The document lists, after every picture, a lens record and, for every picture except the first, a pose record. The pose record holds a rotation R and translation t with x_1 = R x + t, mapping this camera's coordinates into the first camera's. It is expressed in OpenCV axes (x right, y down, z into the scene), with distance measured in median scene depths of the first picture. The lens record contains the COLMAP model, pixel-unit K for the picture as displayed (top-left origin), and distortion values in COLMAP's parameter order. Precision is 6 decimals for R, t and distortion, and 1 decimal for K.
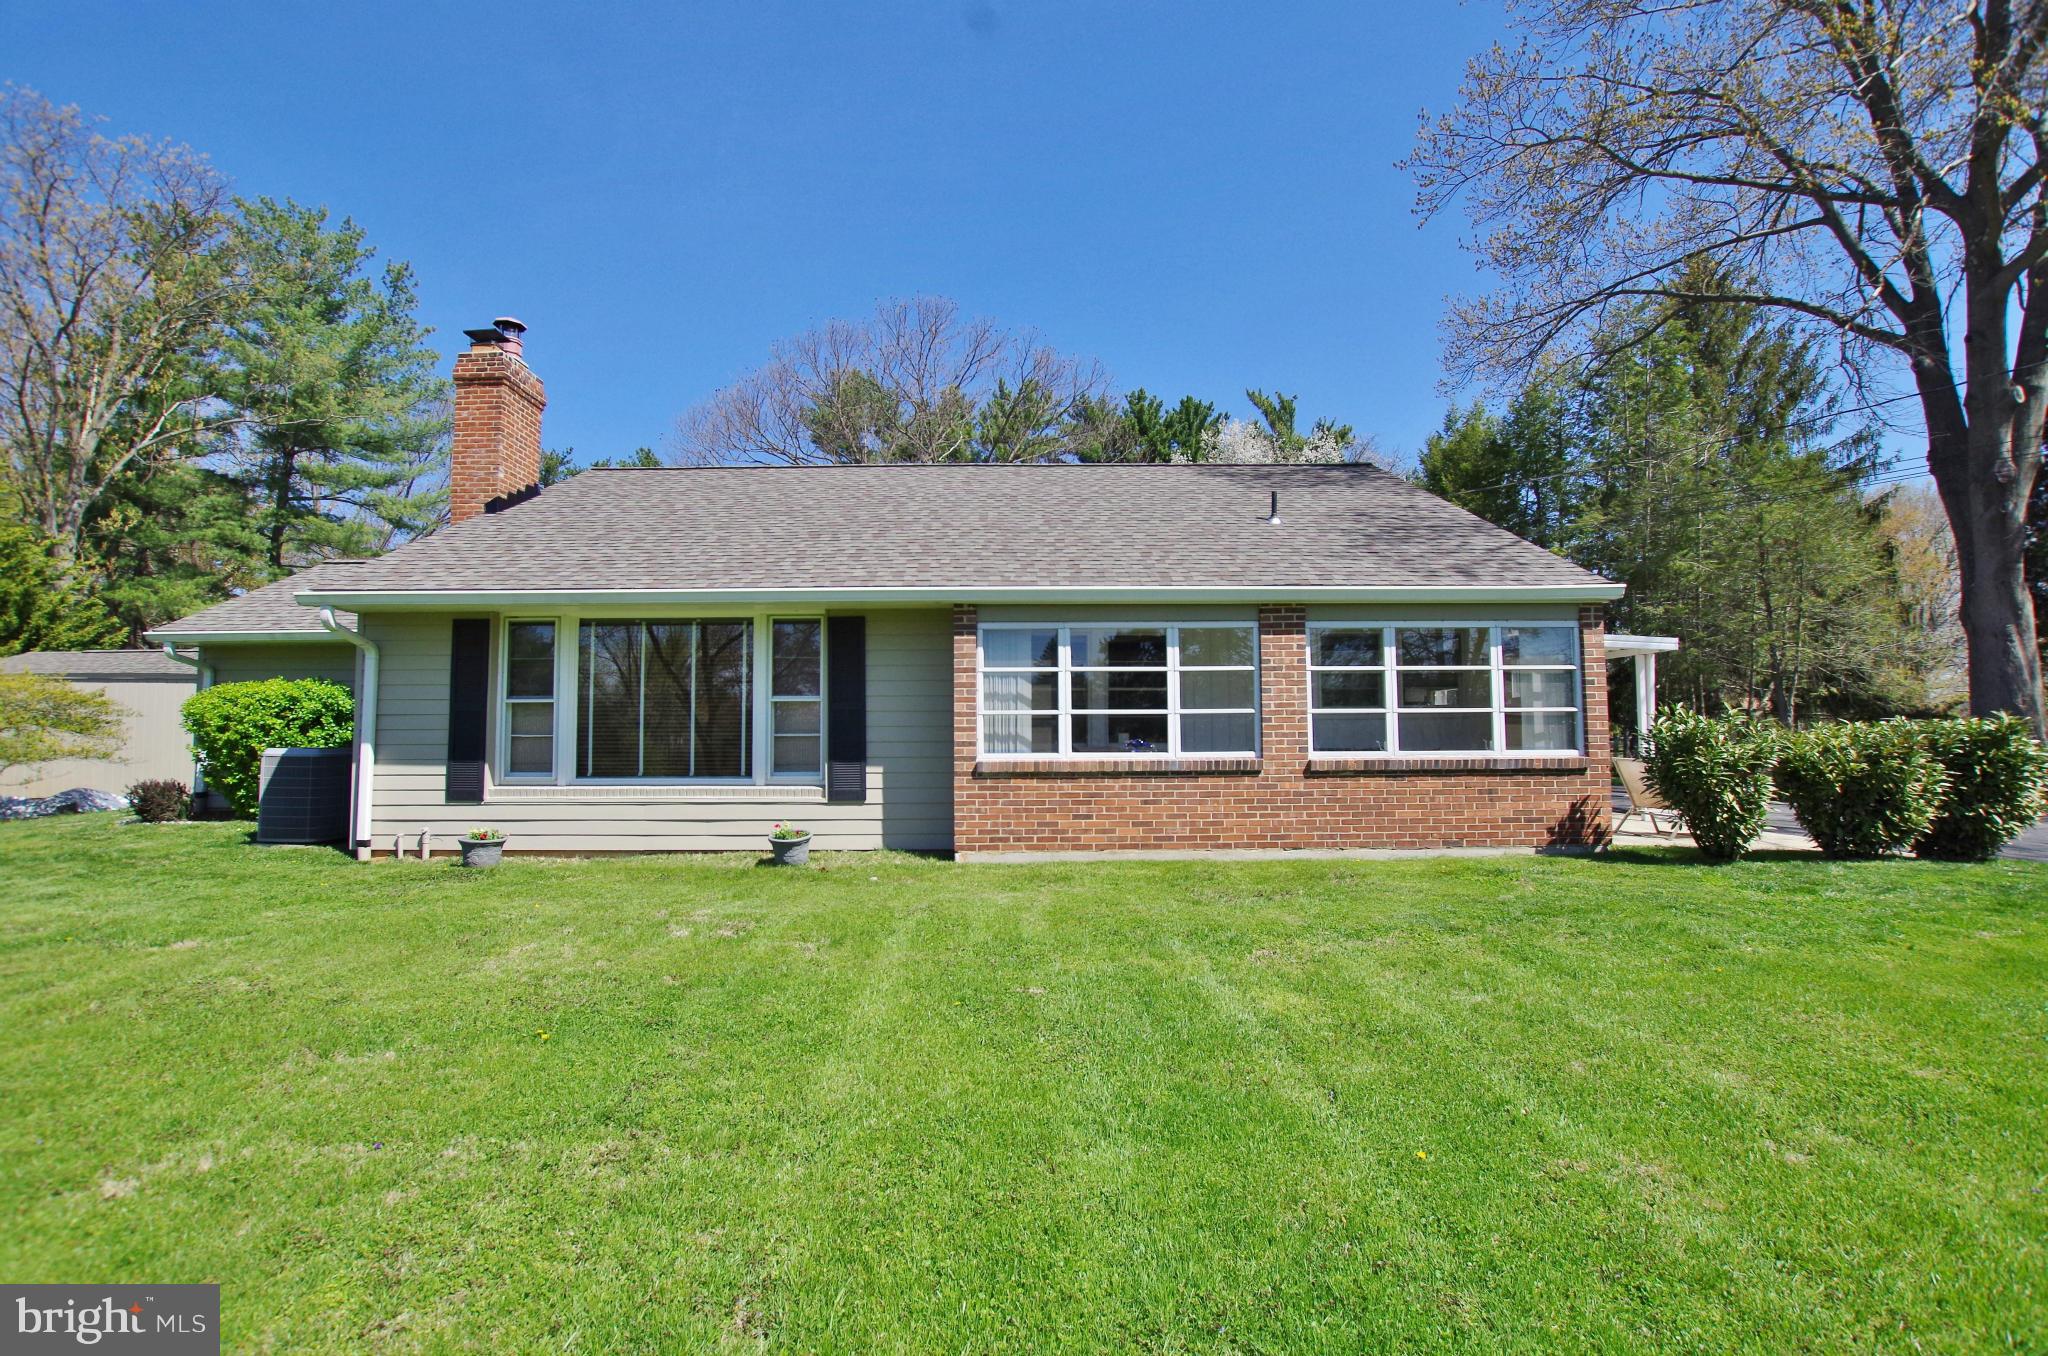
lens RADIAL K [[891.9, 0, 1025.3], [0, 891.9, 685.2], [0, 0, 1]] dist [-0.027163, 0.001336]
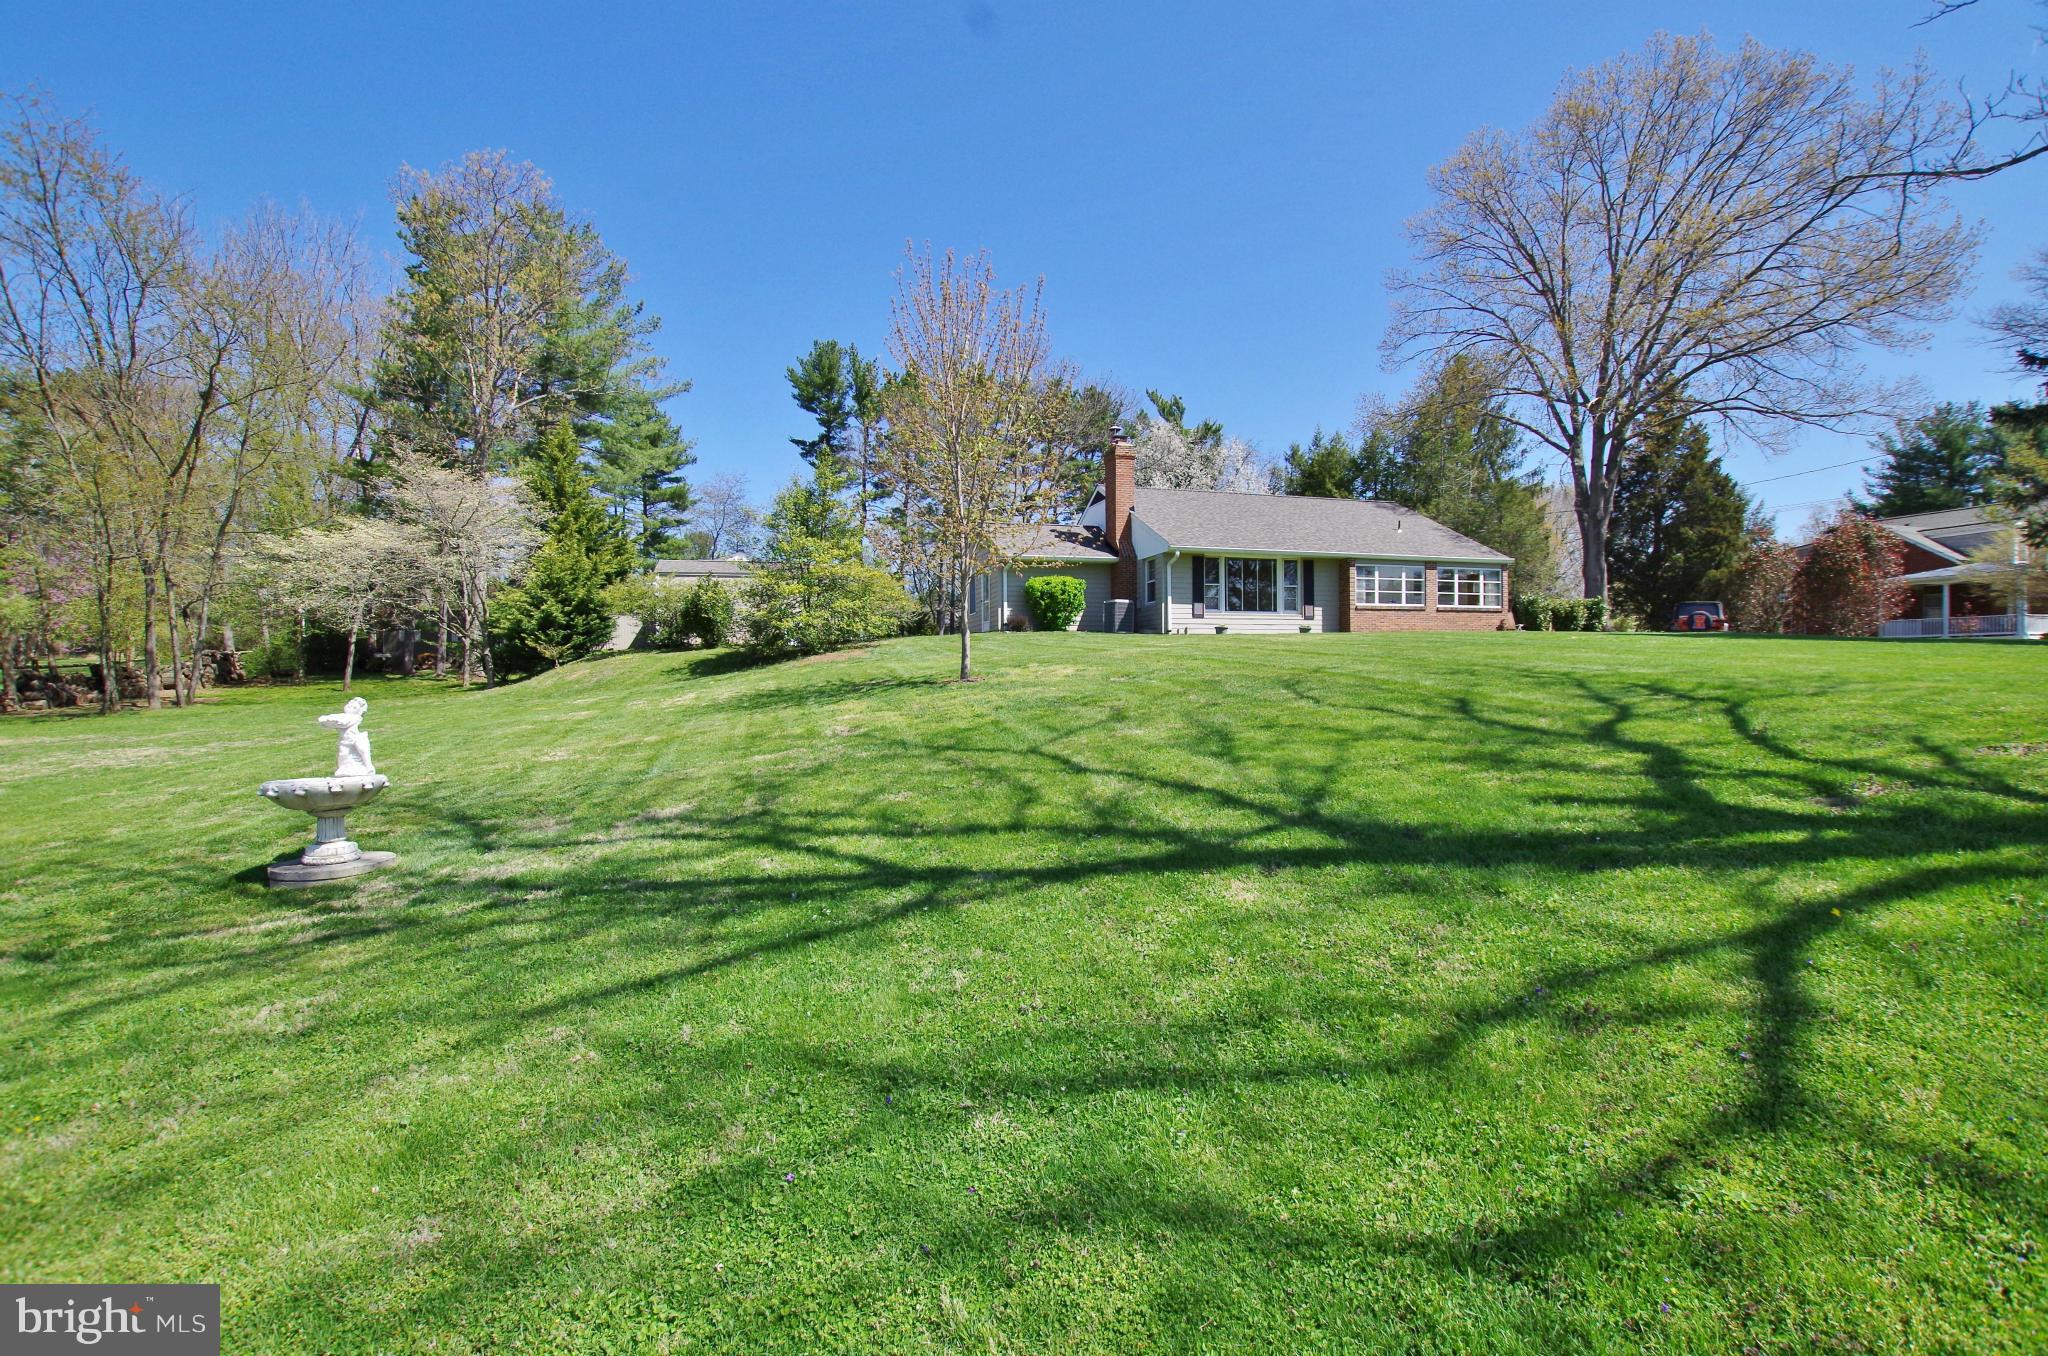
lens RADIAL K [[891.9, 0, 1023.5], [0, 891.9, 670.7], [0, 0, 1]] dist [-0.027163, 0.001336]
pose [[0.960952, -0.001097, 0.276712, -2.038863], [-0.013884, 0.998541, 0.052174, 0.163260], [-0.276366, -0.053979, 0.959535, -1.751594]]
